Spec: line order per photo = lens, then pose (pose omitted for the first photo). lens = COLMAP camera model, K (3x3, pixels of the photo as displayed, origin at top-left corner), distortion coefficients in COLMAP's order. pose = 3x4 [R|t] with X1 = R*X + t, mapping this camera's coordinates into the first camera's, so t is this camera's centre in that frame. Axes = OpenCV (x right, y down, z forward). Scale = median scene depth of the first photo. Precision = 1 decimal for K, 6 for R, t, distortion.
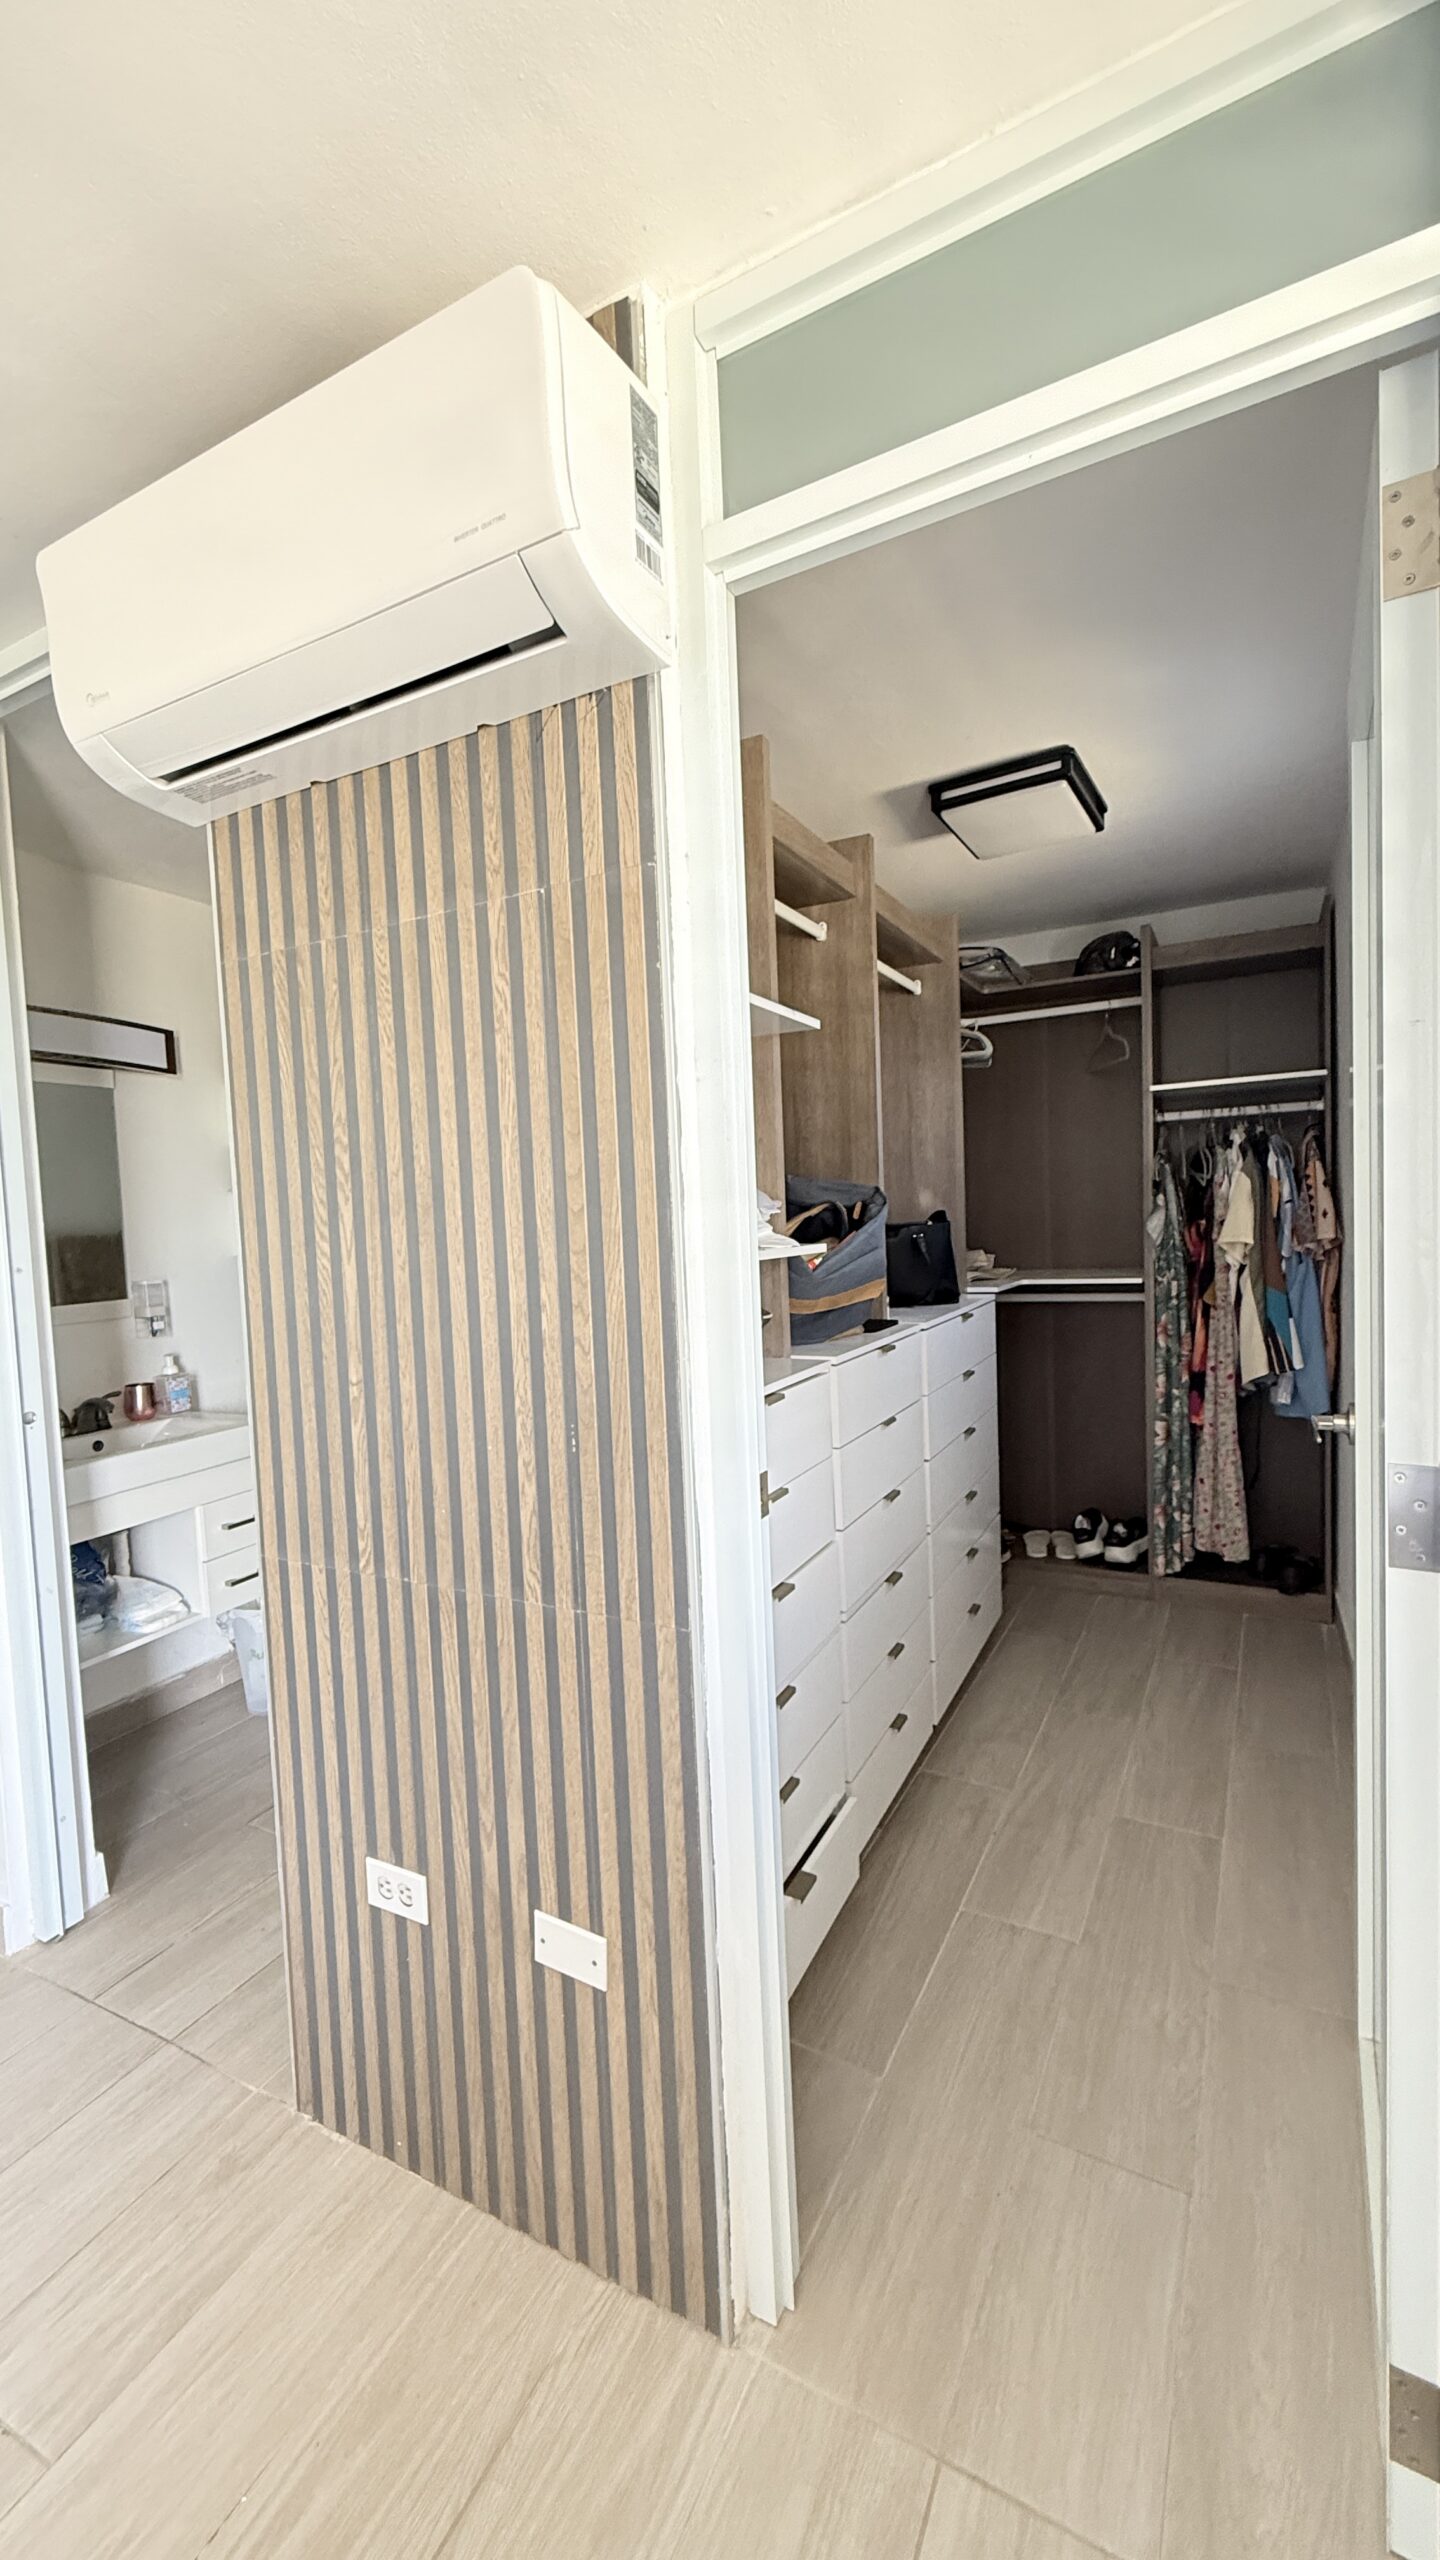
lens RADIAL K [[1013.1, 0, 713.2], [0, 1013.1, 1280.7], [0, 0, 1]] dist [-0.002013, -0.000934]
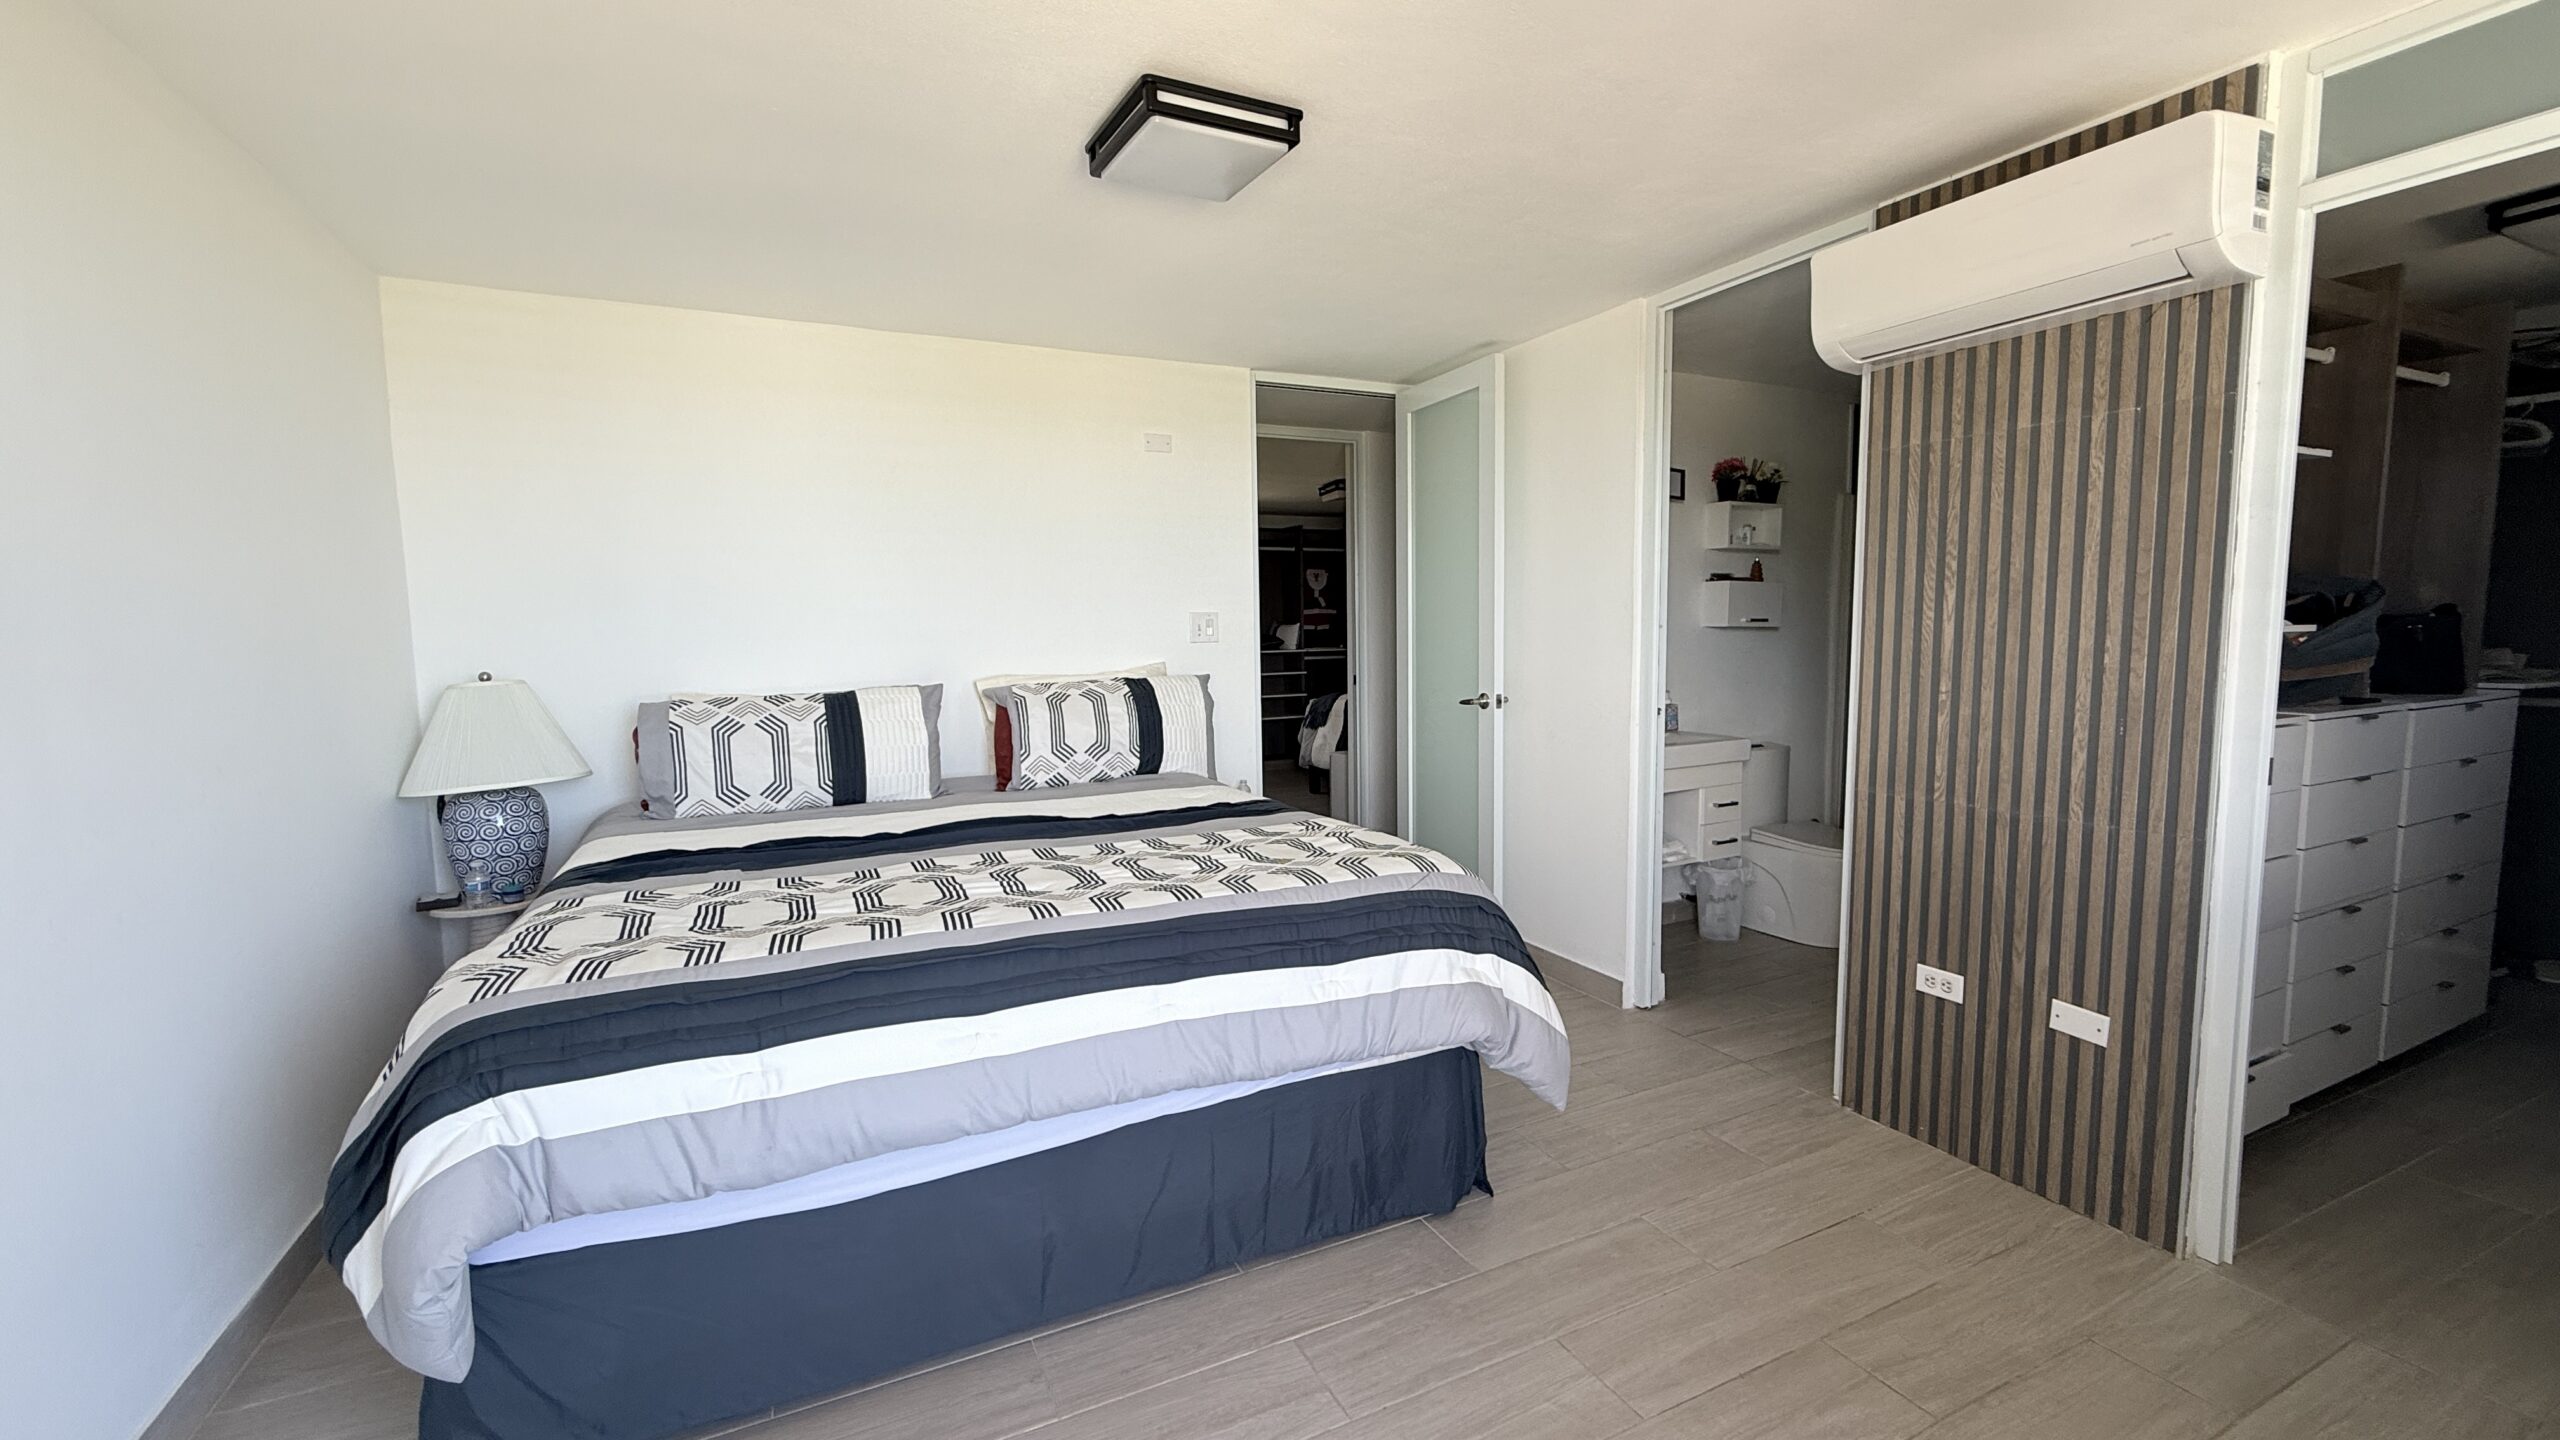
lens RADIAL K [[1013.1, 0, 1265.3], [0, 1013.1, 721.4], [0, 0, 1]] dist [-0.002013, -0.000934]
pose [[0.802666, 0.086314, -0.590150, -0.261550], [-0.055815, 0.996001, 0.069760, 0.095736], [0.593811, -0.023055, 0.804274, -1.119634]]
